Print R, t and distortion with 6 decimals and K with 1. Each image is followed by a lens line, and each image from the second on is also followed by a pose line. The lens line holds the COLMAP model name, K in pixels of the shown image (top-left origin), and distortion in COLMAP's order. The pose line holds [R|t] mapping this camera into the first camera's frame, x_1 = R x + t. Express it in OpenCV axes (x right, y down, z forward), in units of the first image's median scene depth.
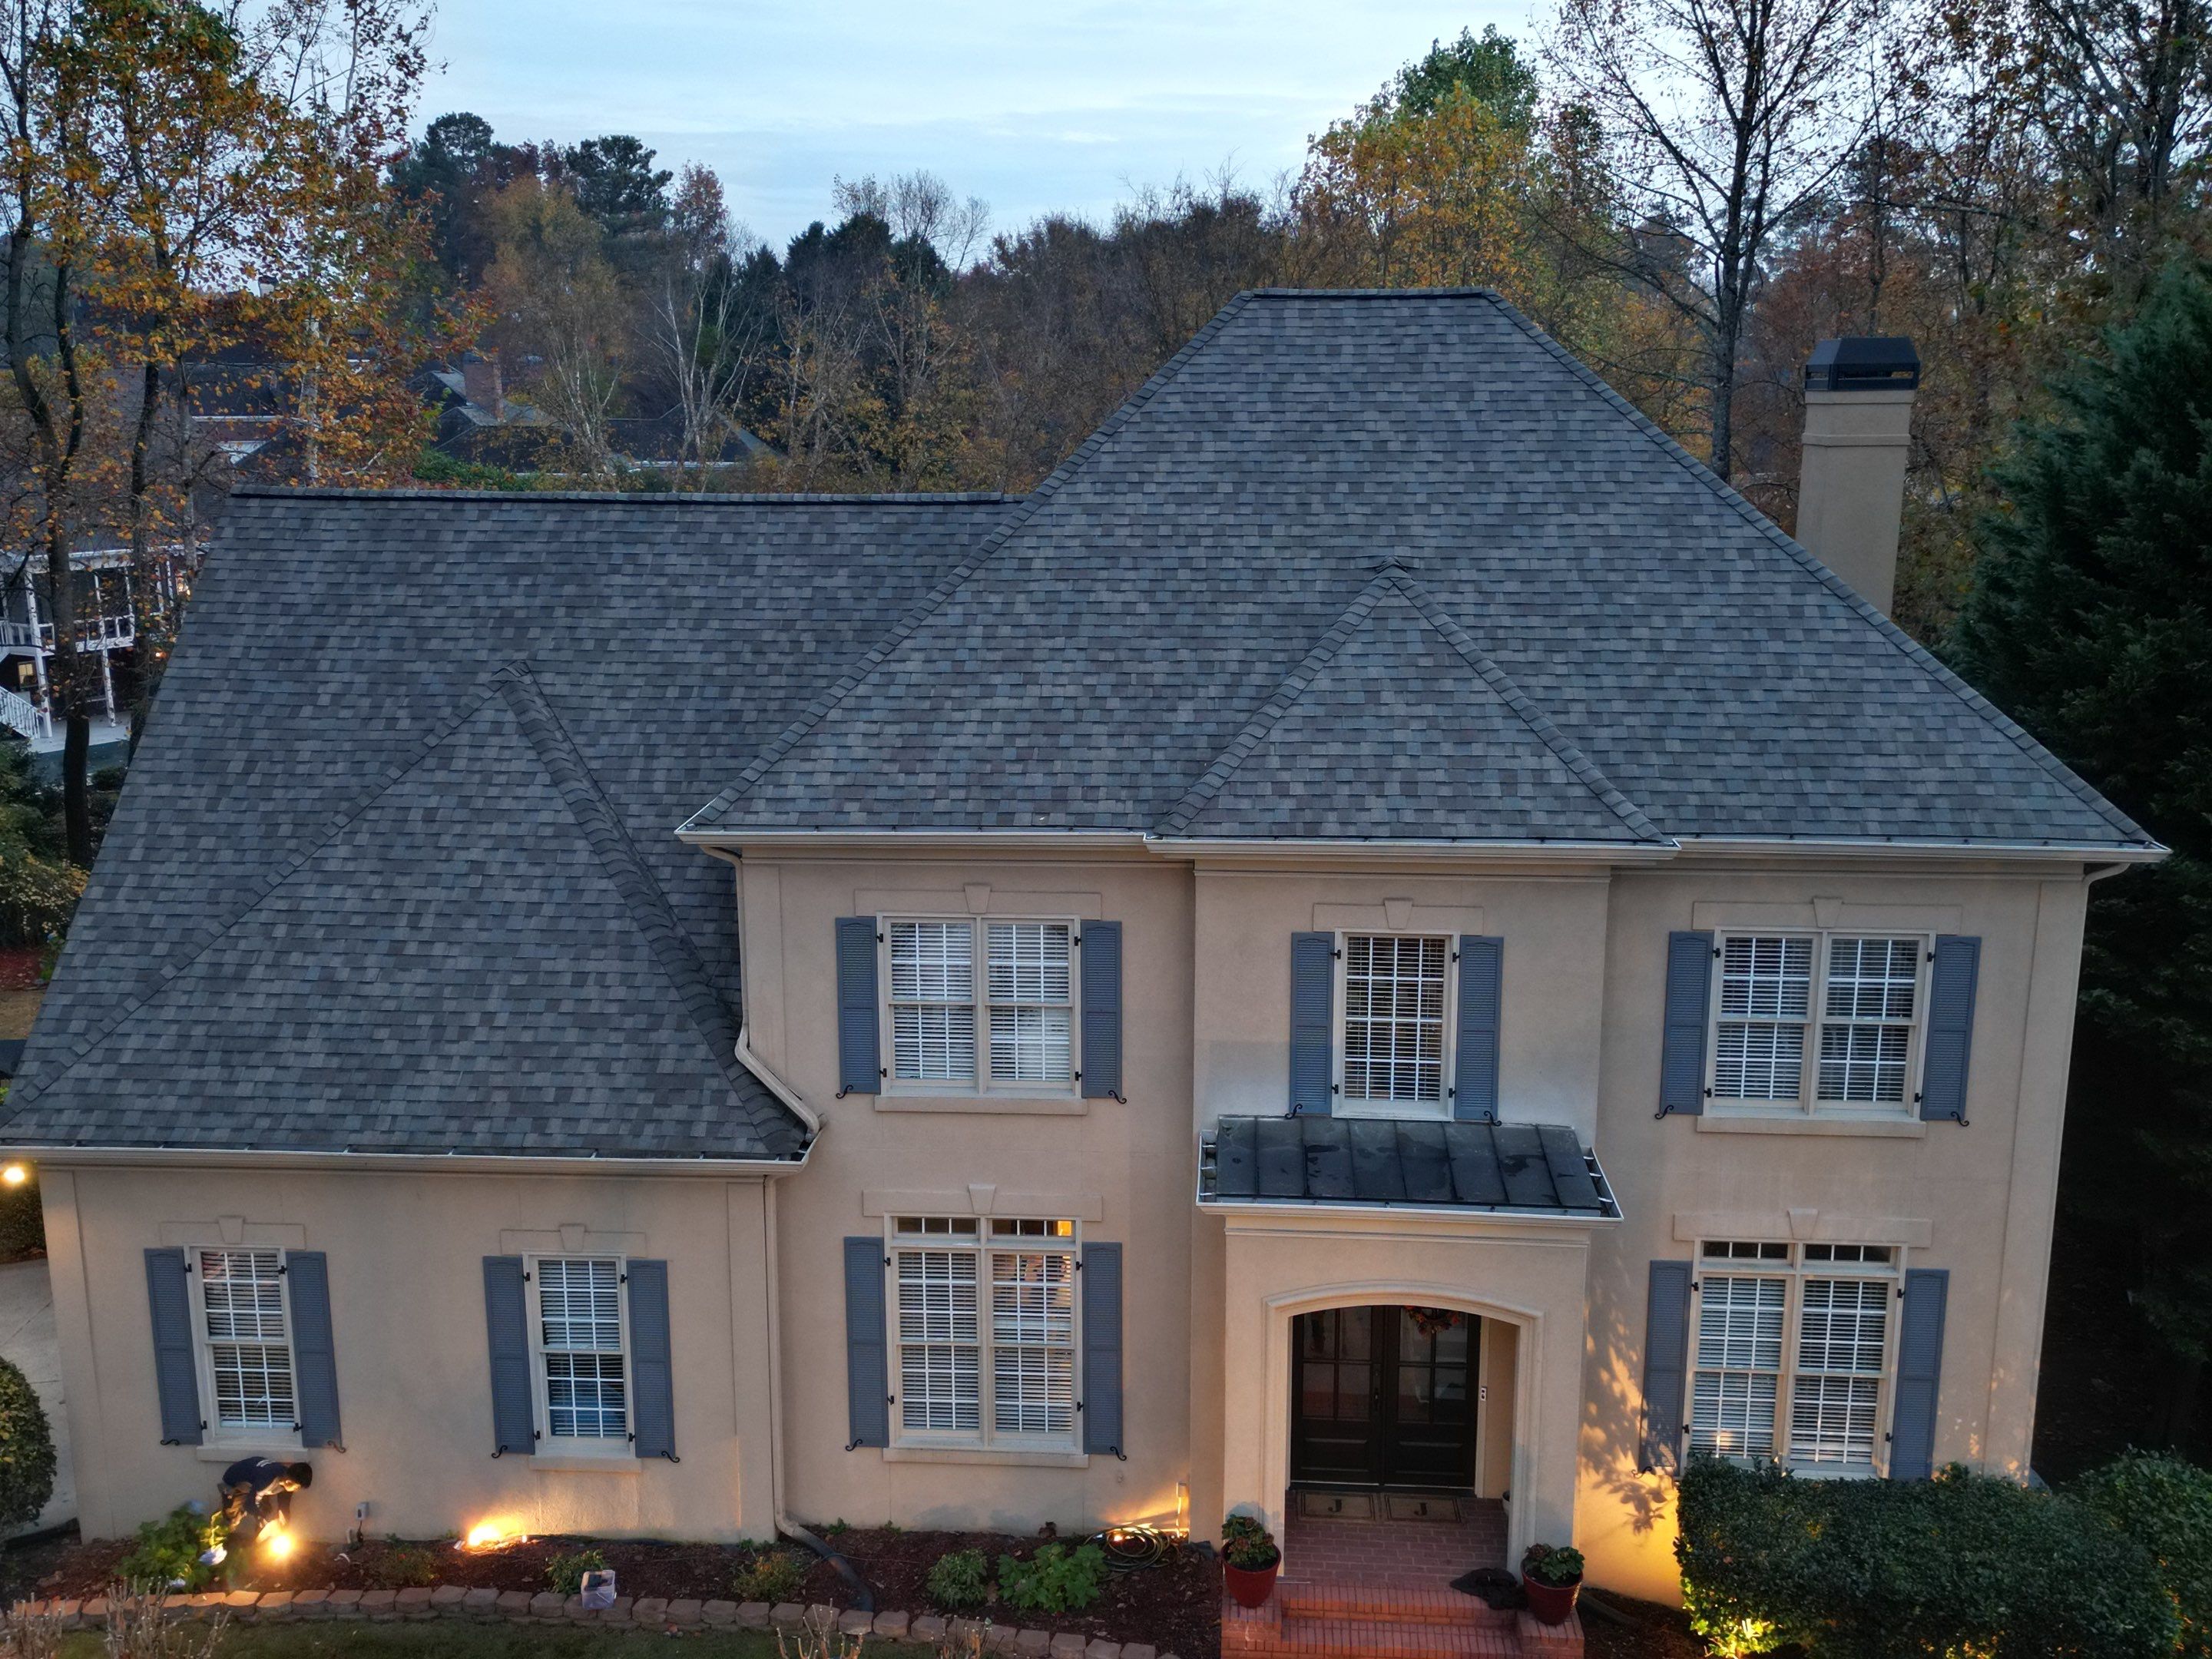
lens RADIAL K [[1870.3, 0, 1099.5], [0, 1870.3, 824.0], [0, 0, 1]] dist [0.117854, -0.136225]
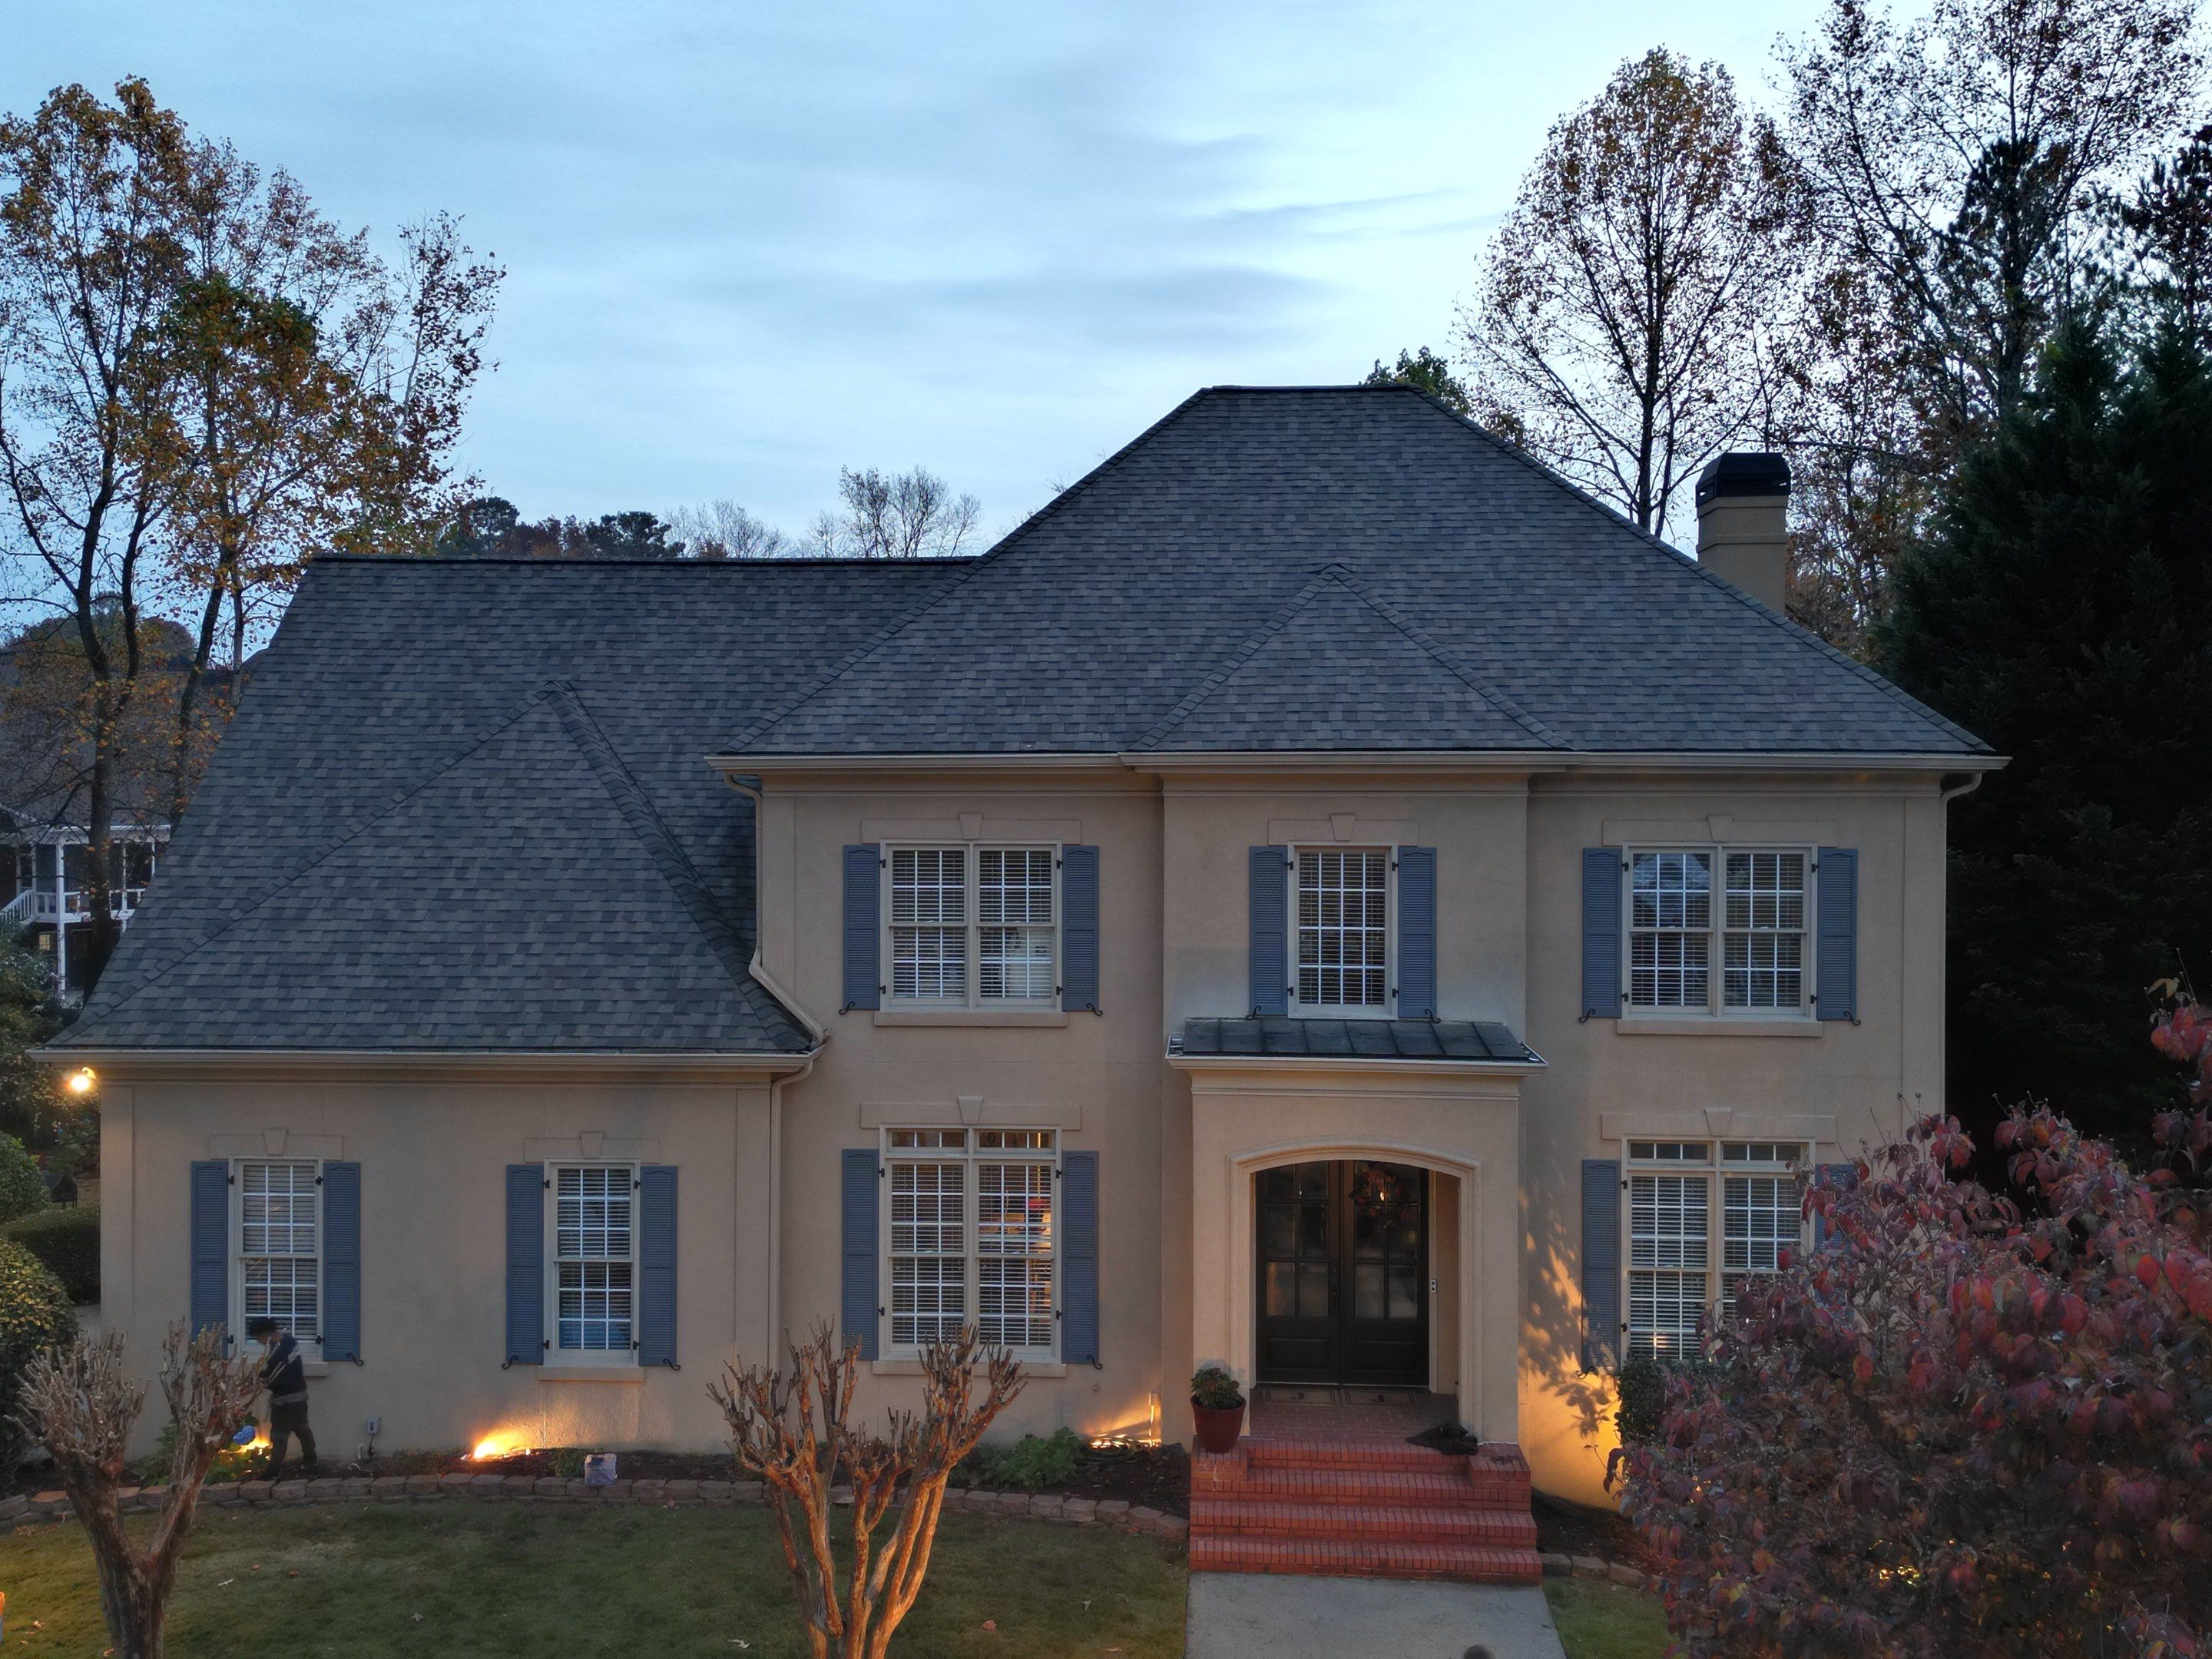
lens RADIAL K [[1824.5, 0, 1096.2], [0, 1824.5, 822.8], [0, 0, 1]] dist [0.135801, -0.185542]
pose [[0.999940, 0.004043, 0.010195, -0.000838], [-0.002036, 0.981840, -0.189700, 0.235729], [-0.010777, 0.189668, 0.981789, -0.075584]]
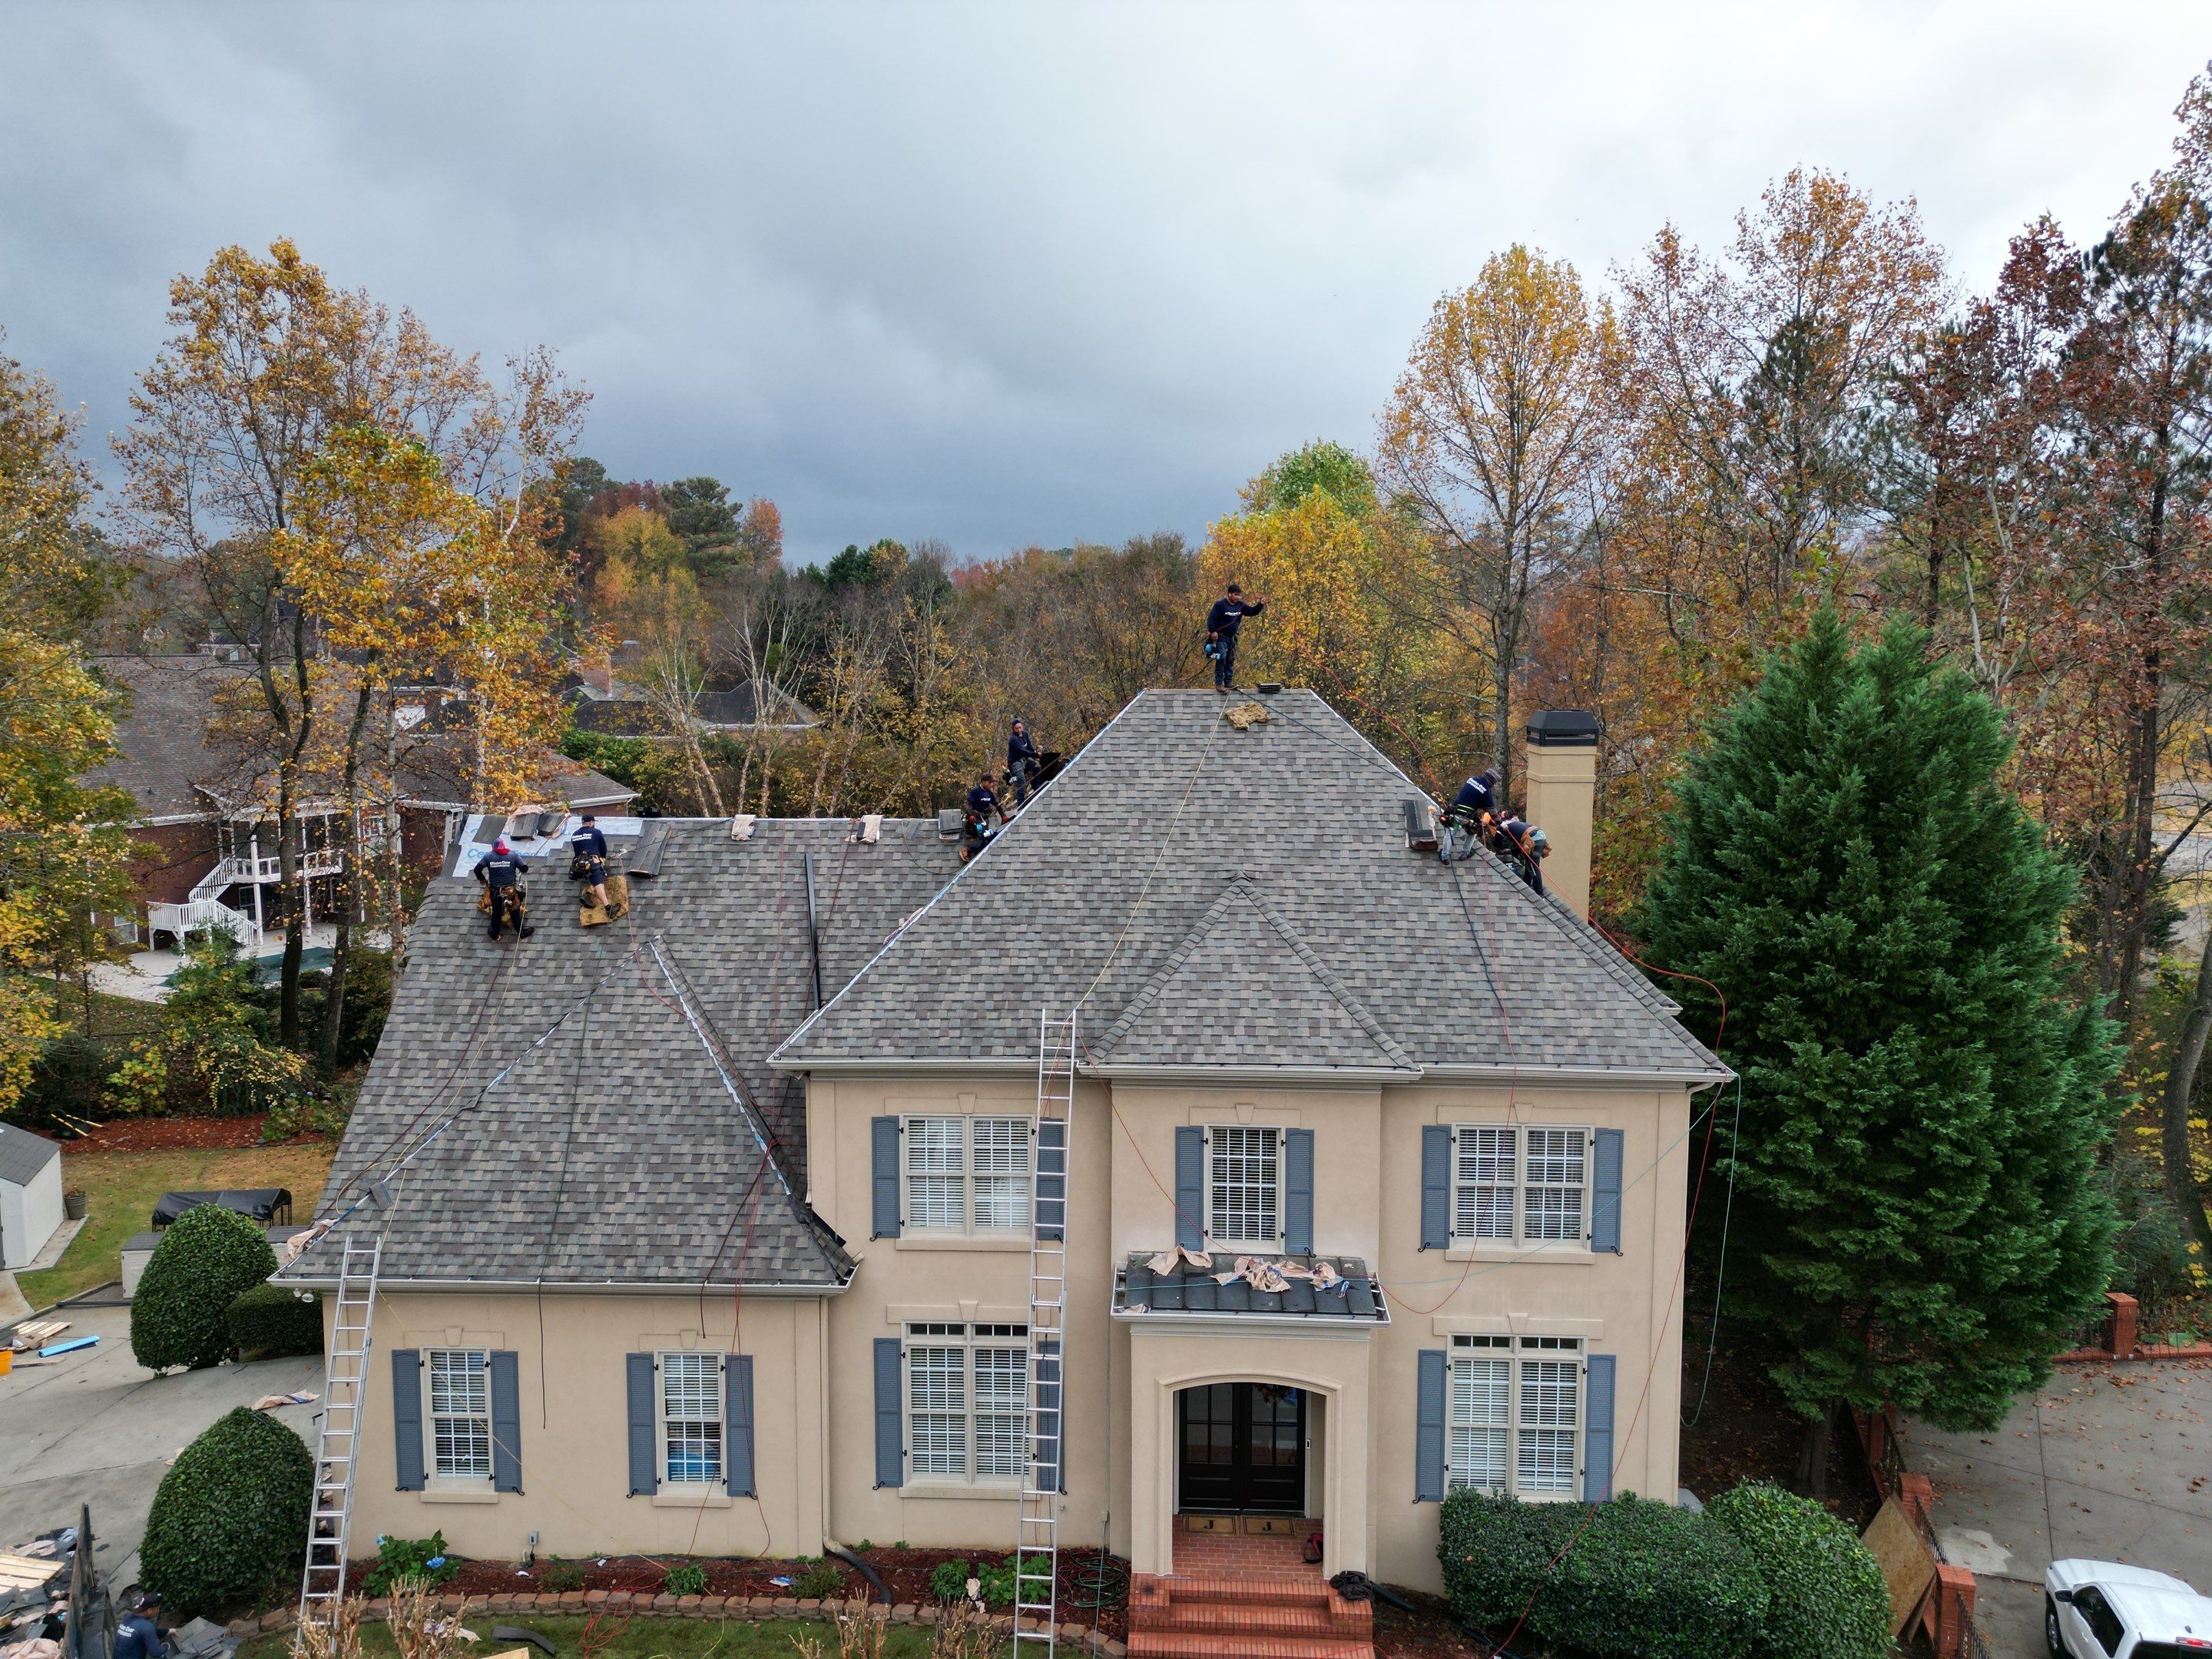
lens RADIAL K [[1461.2, 0, 1095.0], [0, 1461.2, 845.5], [0, 0, 1]] dist [0.127462, -0.161435]
pose [[0.999794, -0.000375, 0.020271, 0.012987], [0.002389, 0.995040, -0.099446, -0.046308], [-0.020133, 0.099474, 0.994837, -0.186970]]
